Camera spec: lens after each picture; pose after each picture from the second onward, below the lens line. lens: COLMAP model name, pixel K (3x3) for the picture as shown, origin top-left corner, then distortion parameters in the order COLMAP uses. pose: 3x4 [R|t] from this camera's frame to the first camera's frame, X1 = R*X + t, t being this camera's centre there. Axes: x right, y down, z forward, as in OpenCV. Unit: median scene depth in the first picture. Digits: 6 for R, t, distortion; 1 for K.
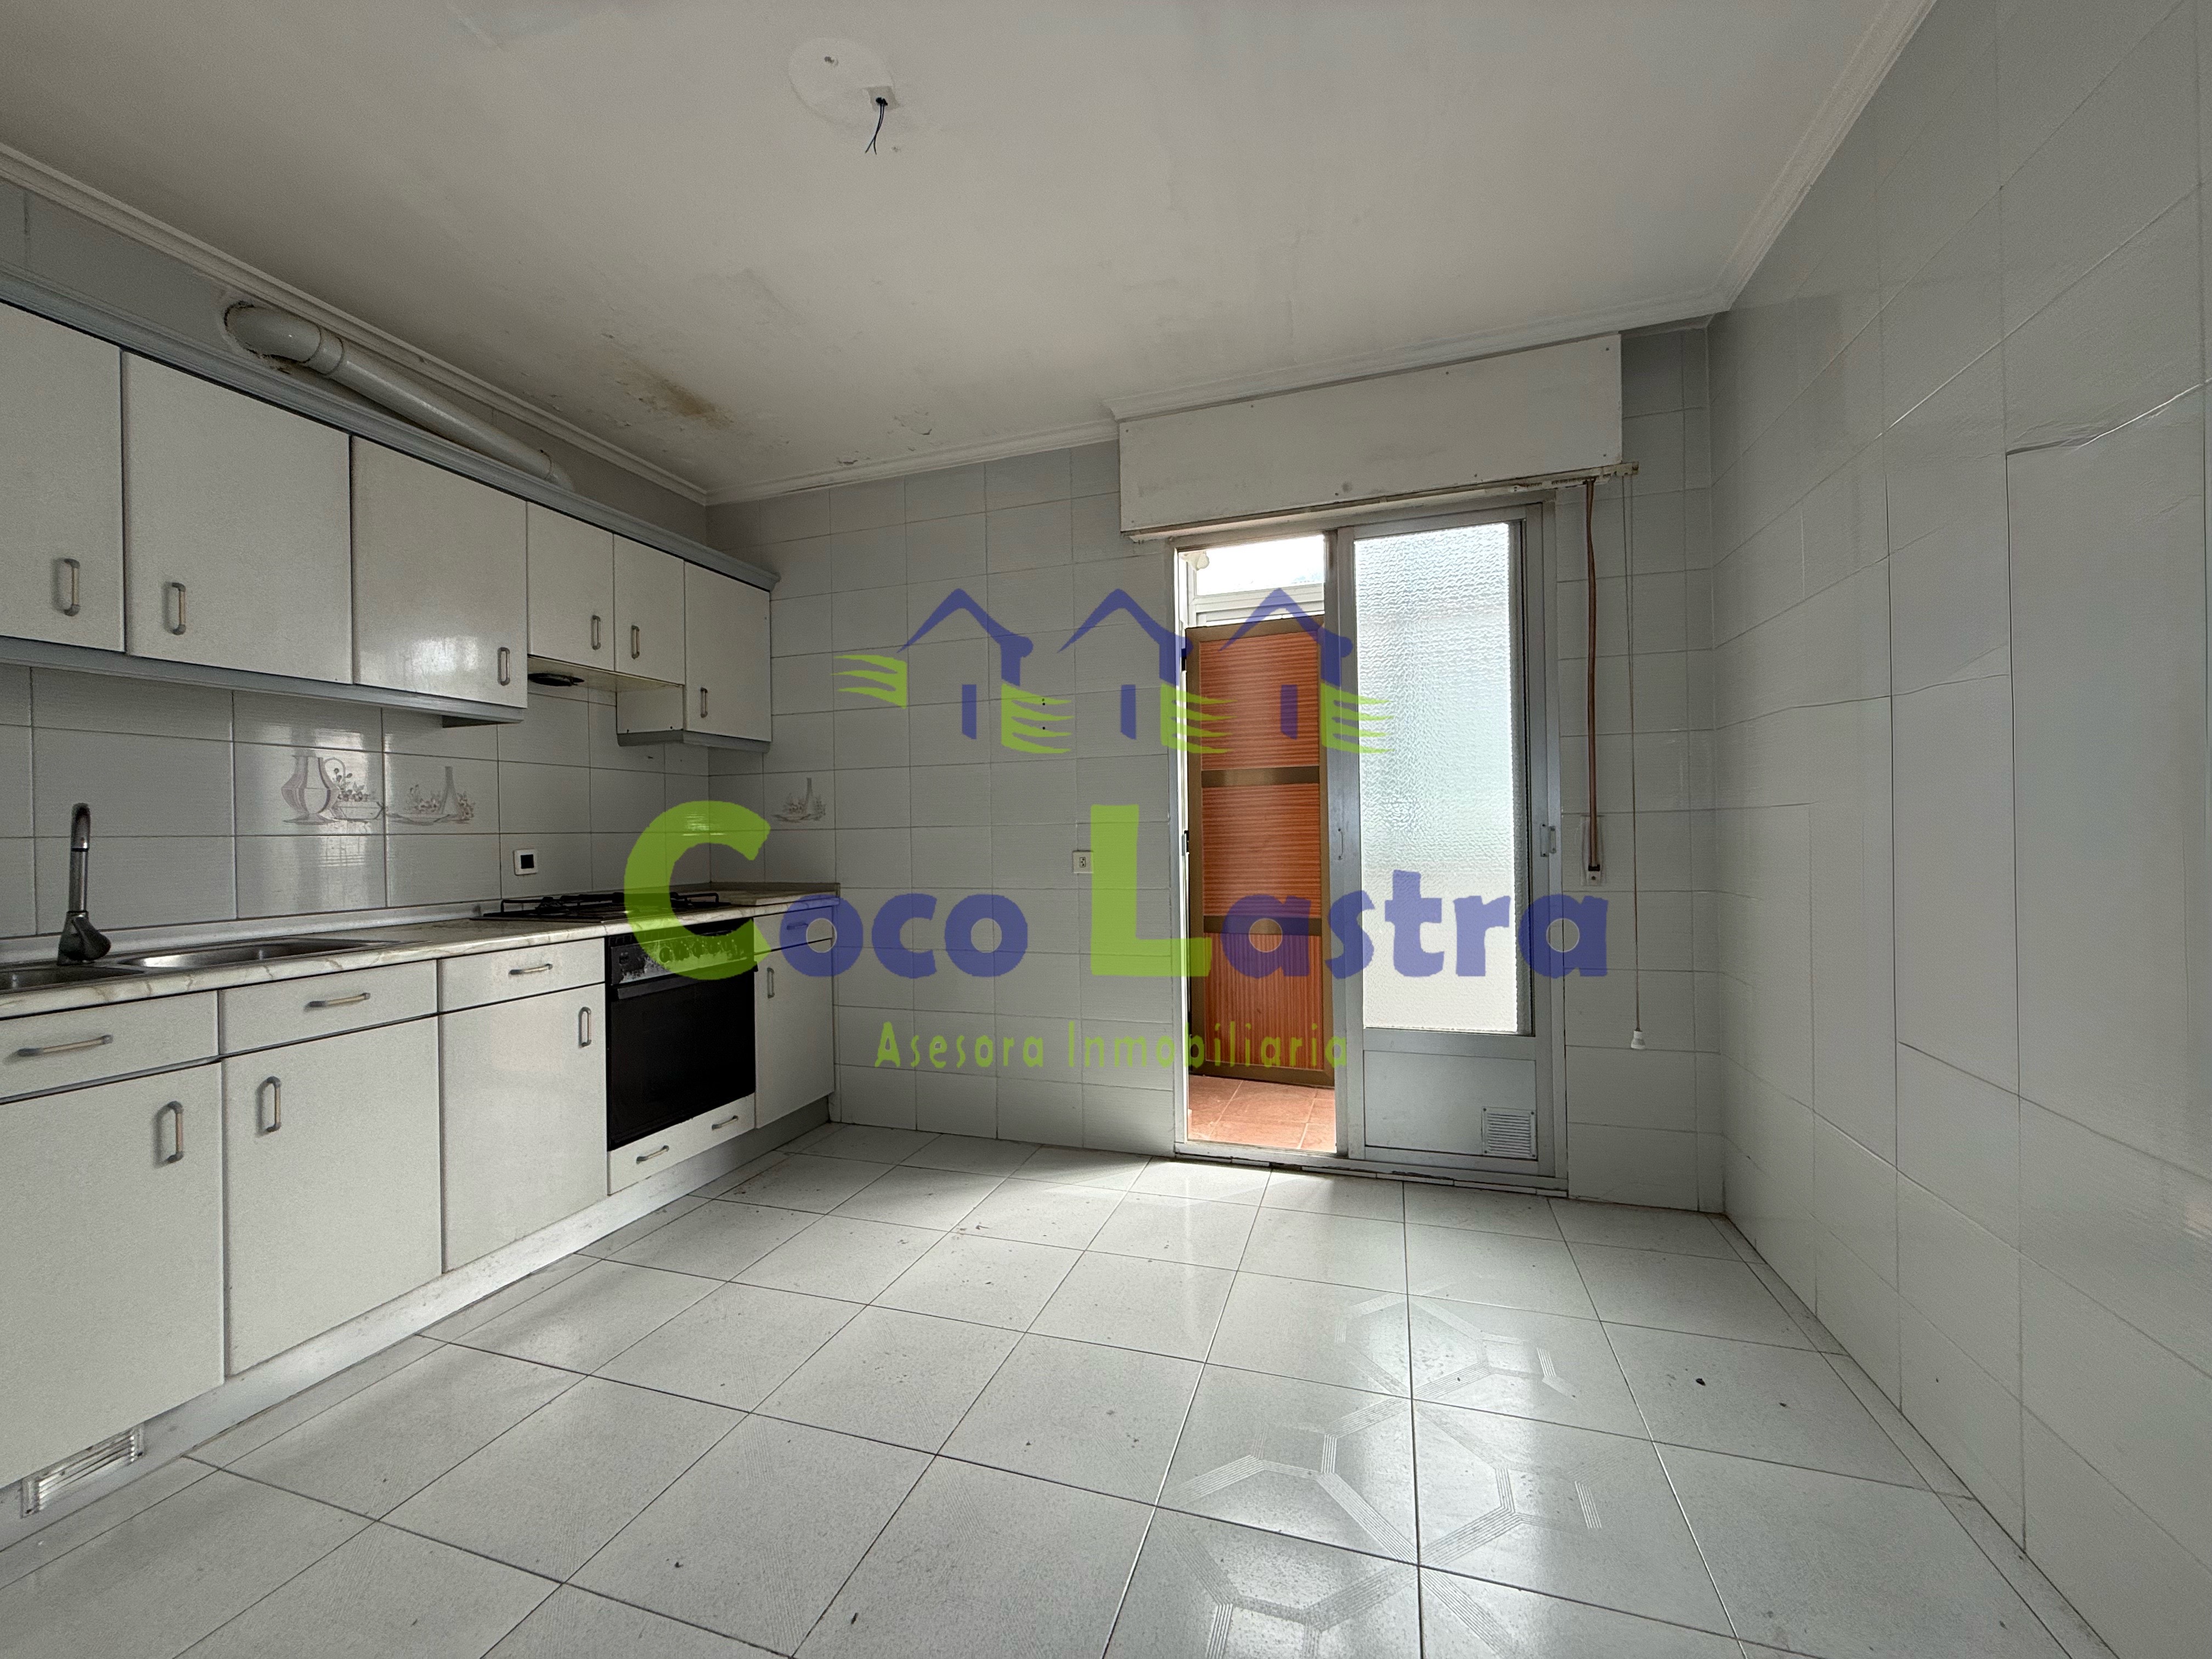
lens RADIAL K [[889.4, 0, 1098.7], [0, 889.4, 832.0], [0, 0, 1]] dist [0.009214, -0.002259]
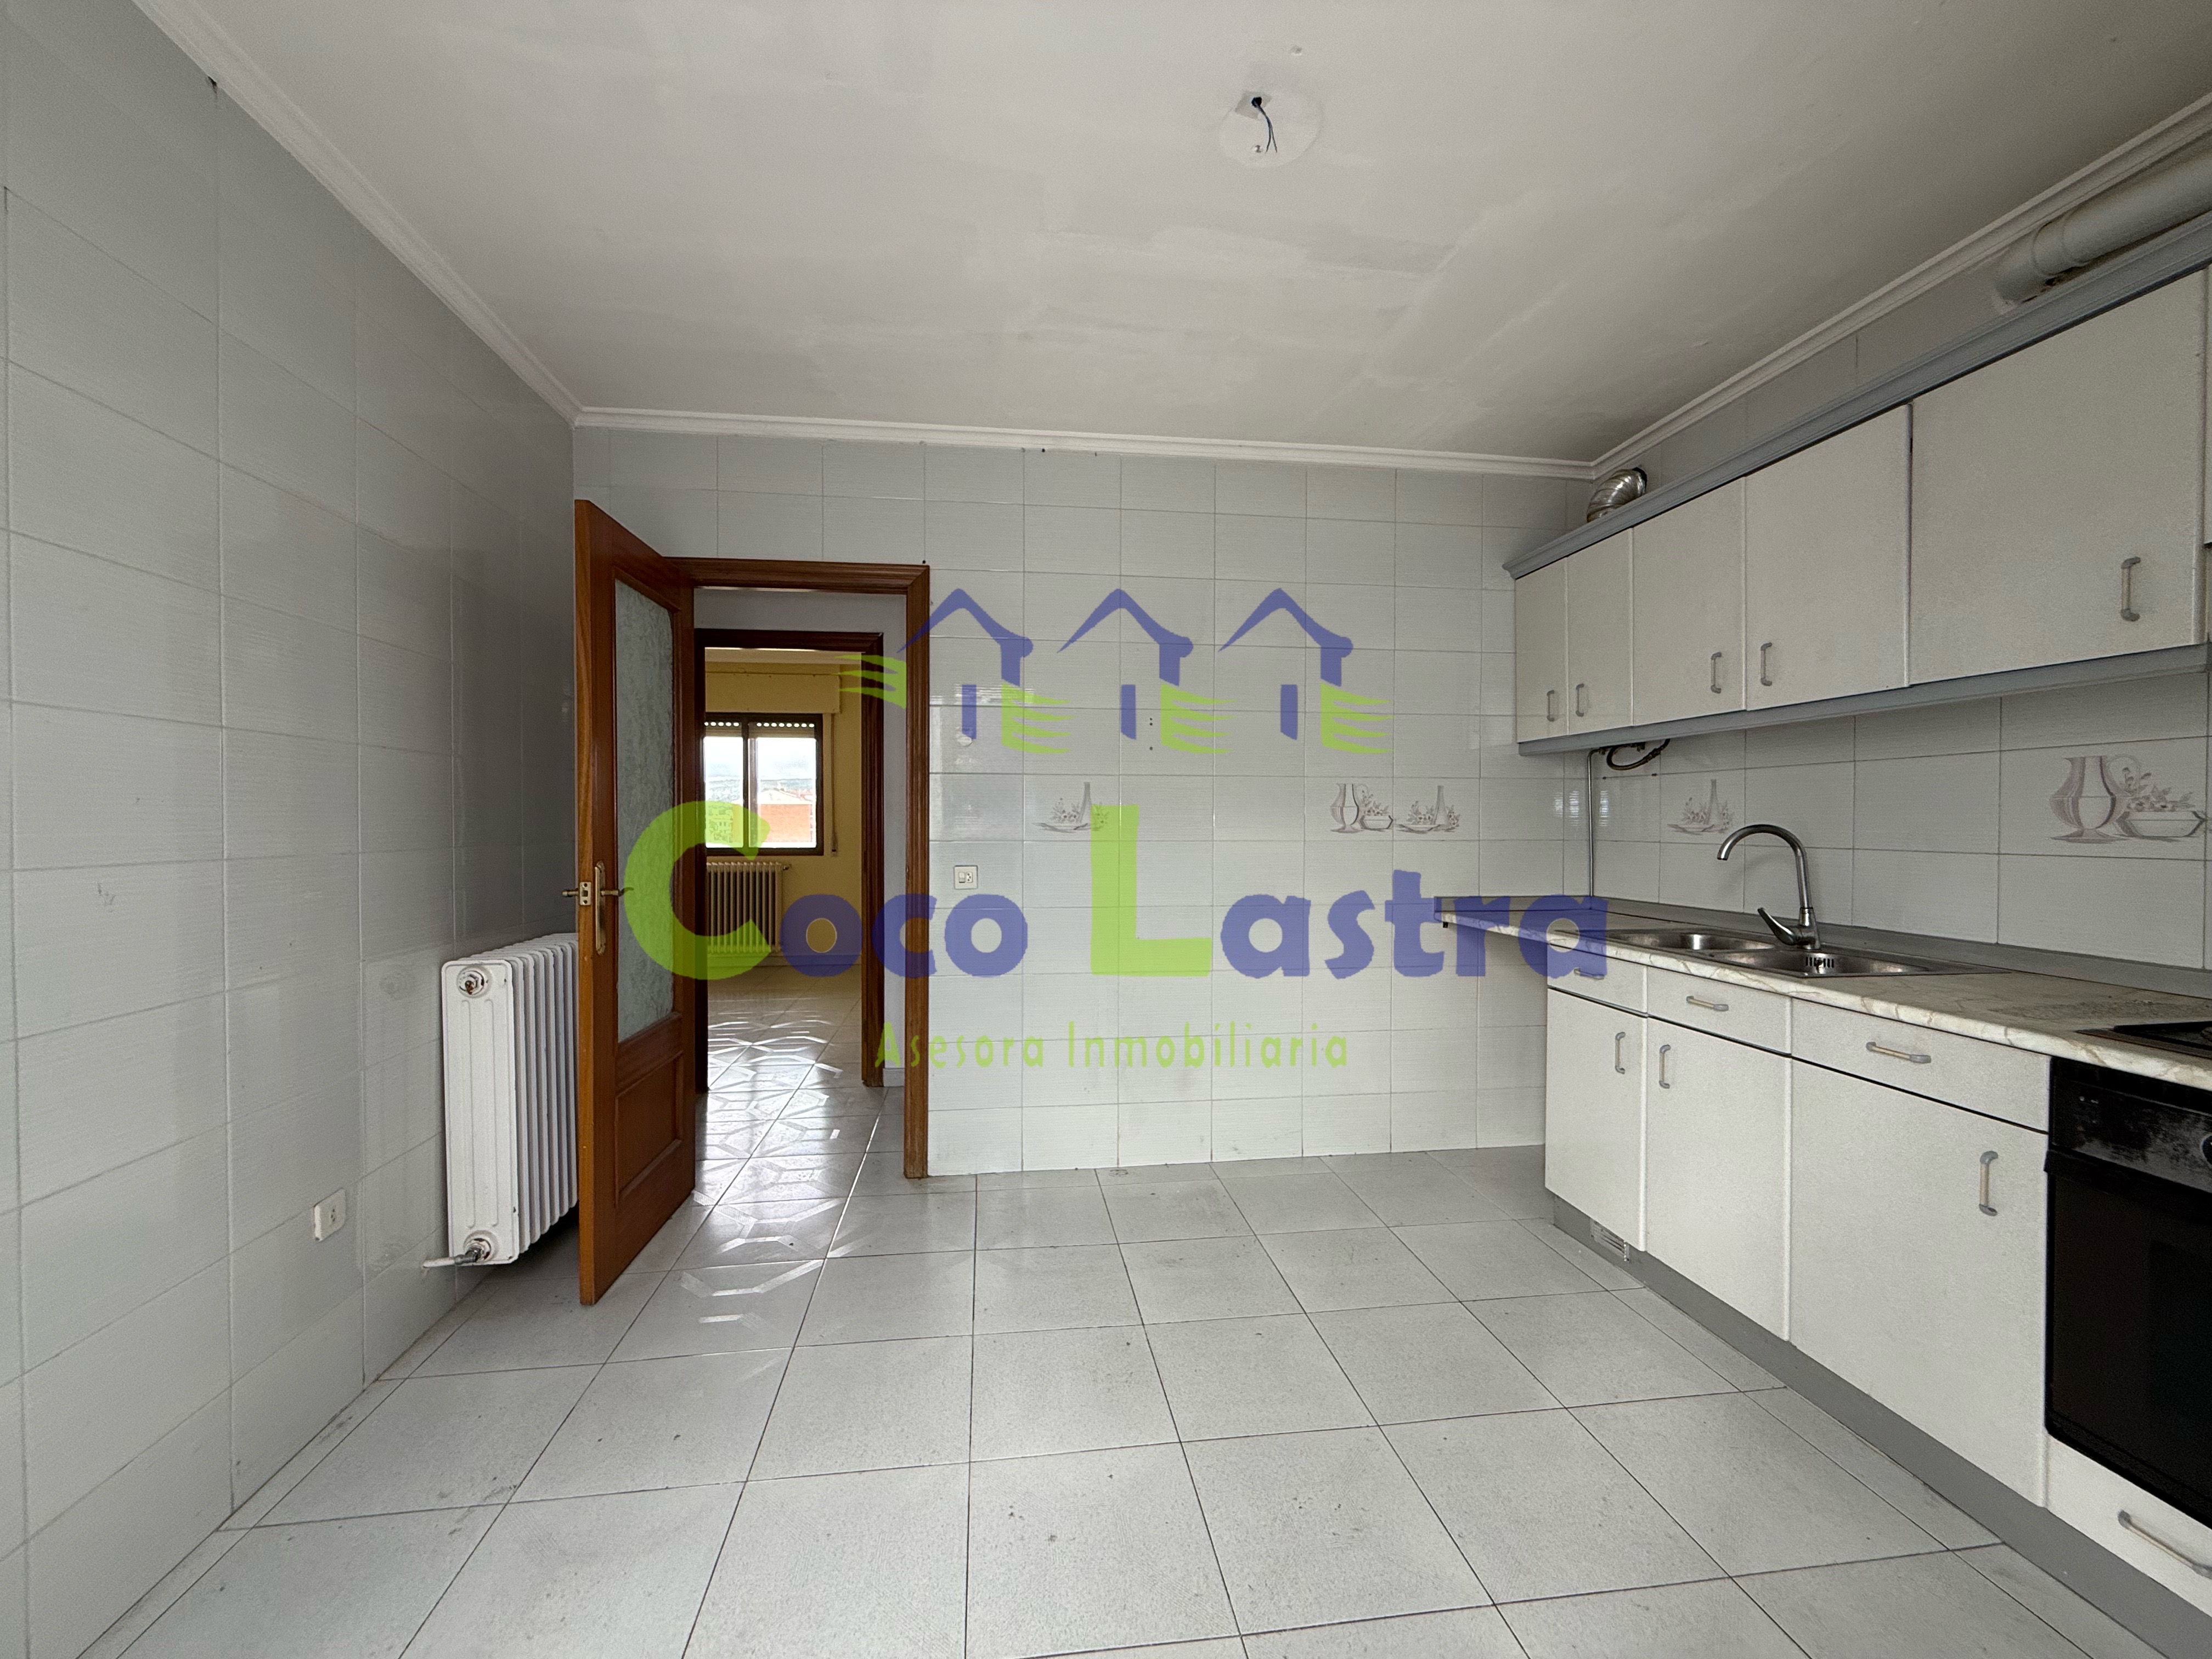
lens RADIAL K [[889.4, 0, 1082.7], [0, 889.4, 828.2], [0, 0, 1]] dist [0.009214, -0.002259]
pose [[-0.907446, 0.020368, -0.419674, 0.227033], [0.015371, 0.999765, 0.015287, -0.041507], [0.419887, 0.007421, -0.907546, 1.196711]]
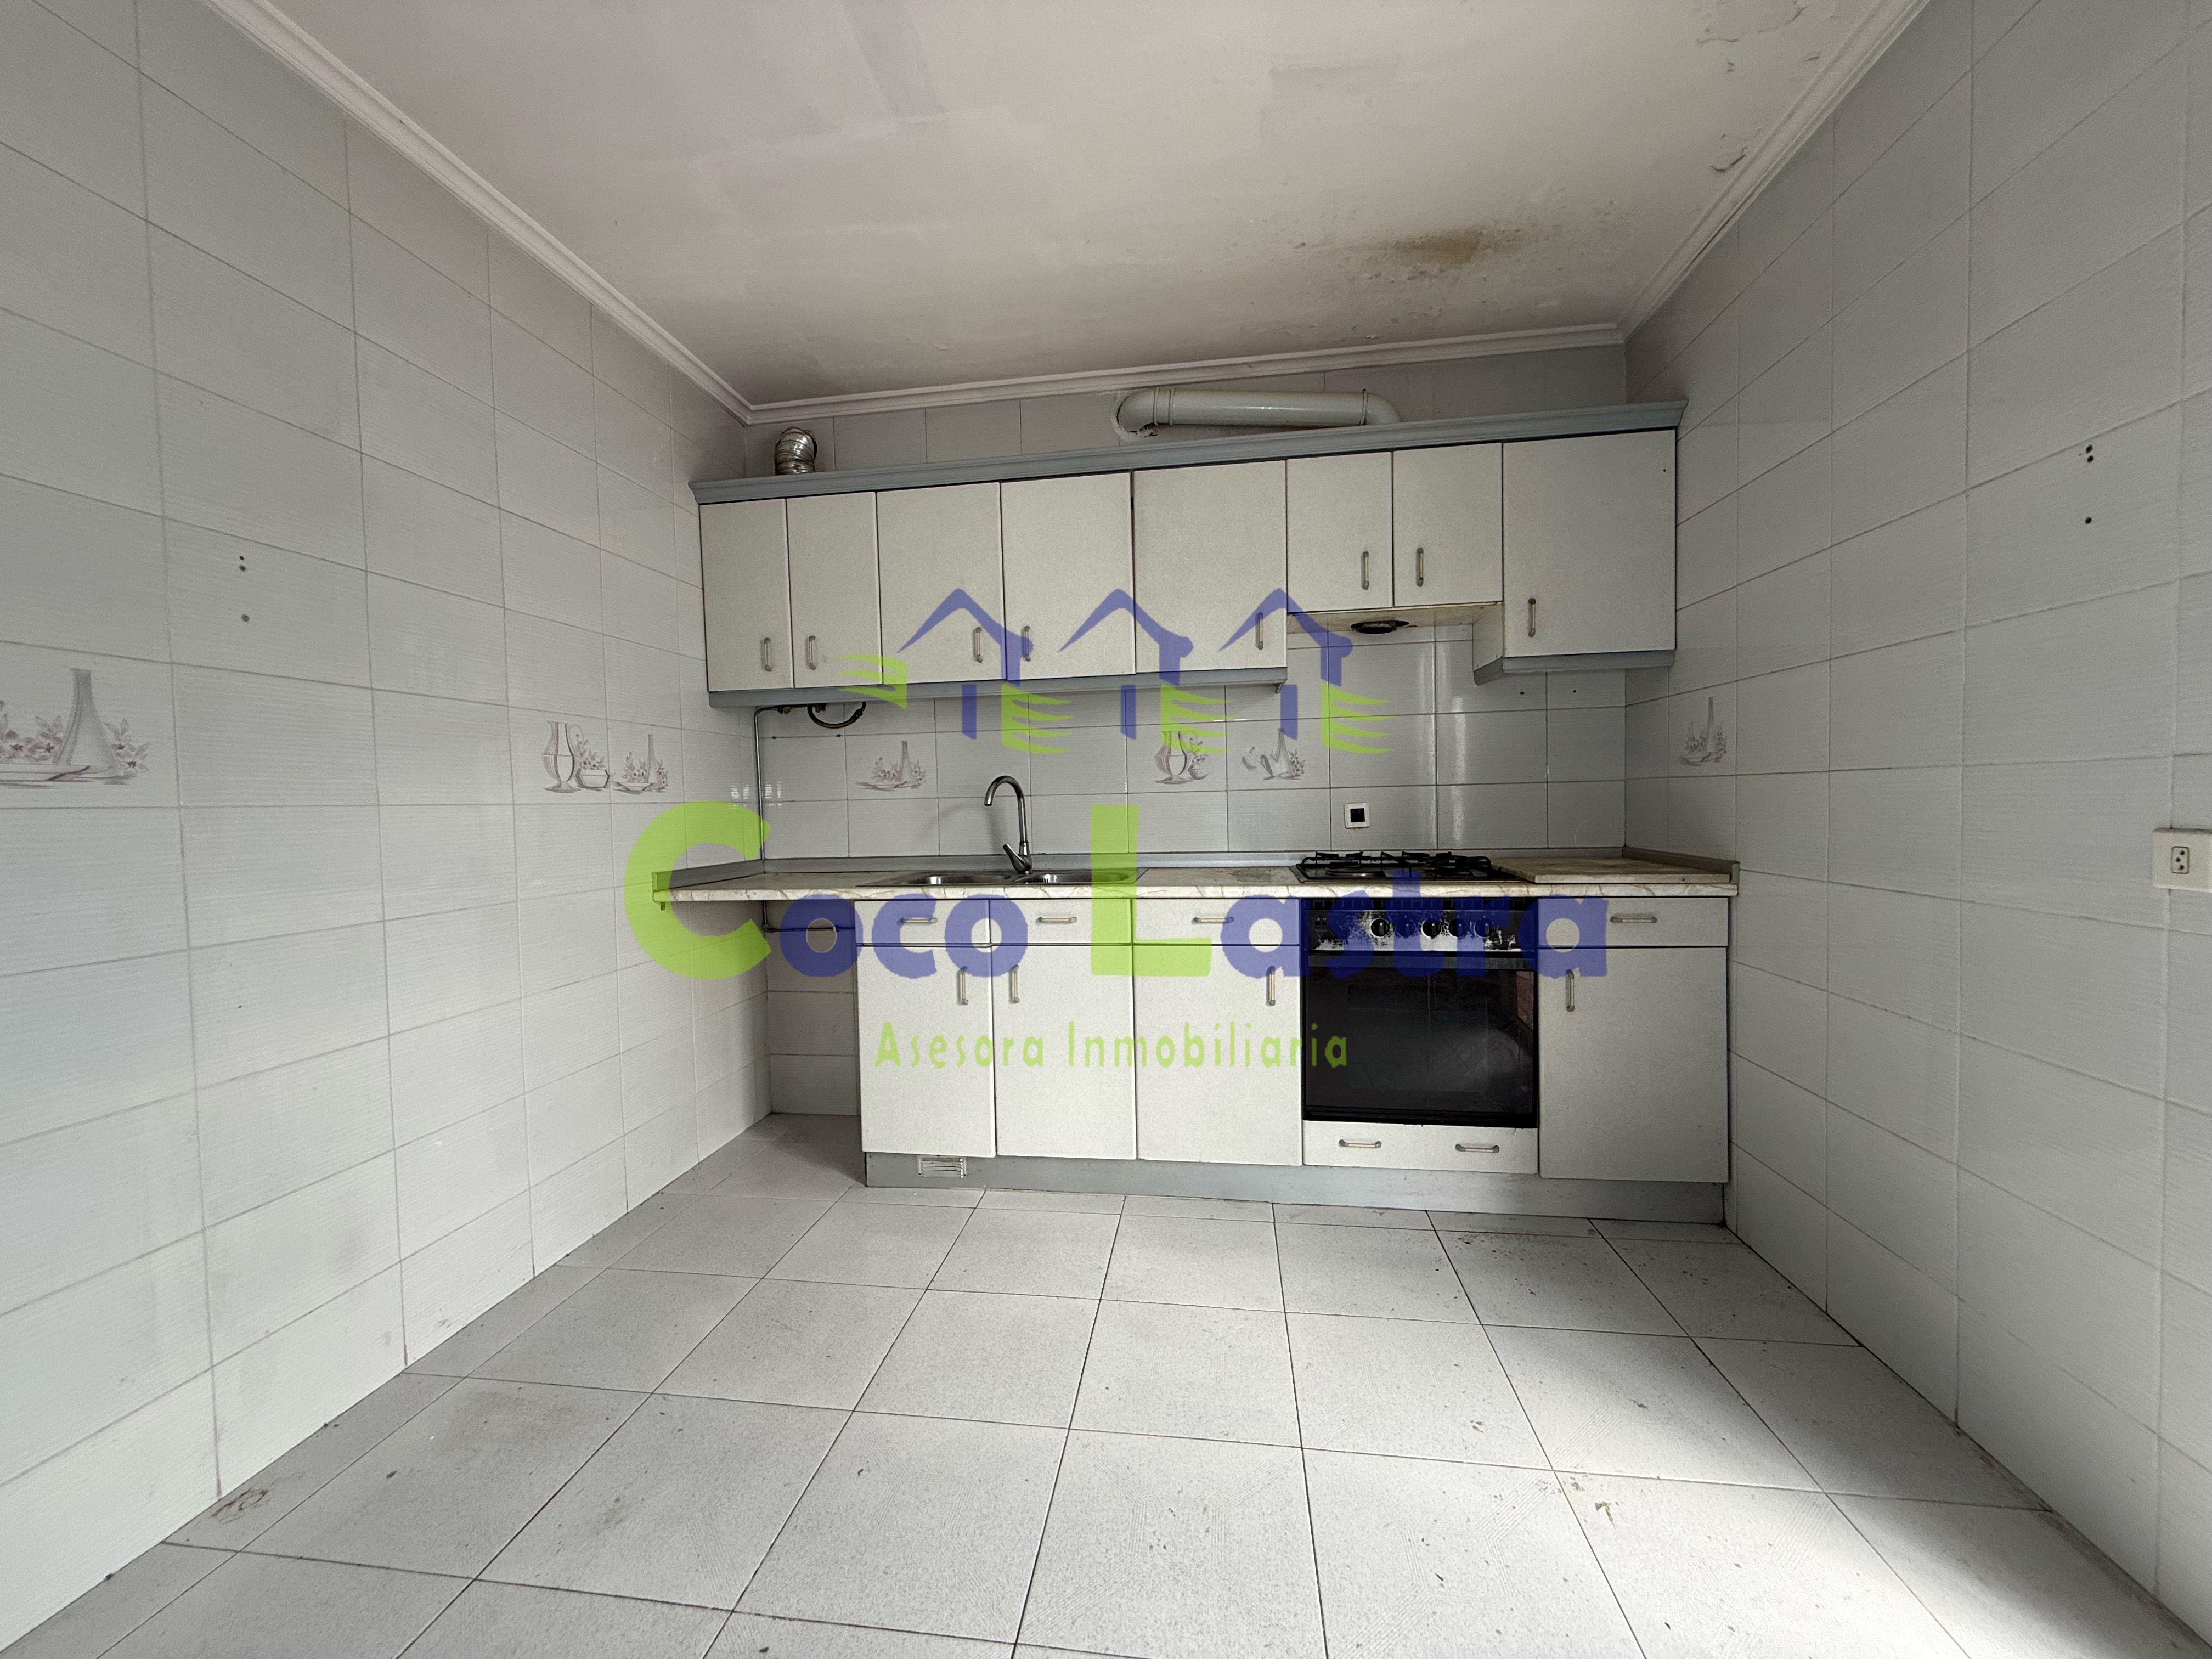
lens RADIAL K [[889.4, 0, 1101.1], [0, 889.4, 831.0], [0, 0, 1]] dist [0.009214, -0.002259]
pose [[0.176159, 0.047194, -0.983230, 0.327306], [0.020053, 0.998471, 0.051518, -0.007406], [0.984158, -0.028792, 0.174943, 0.595553]]
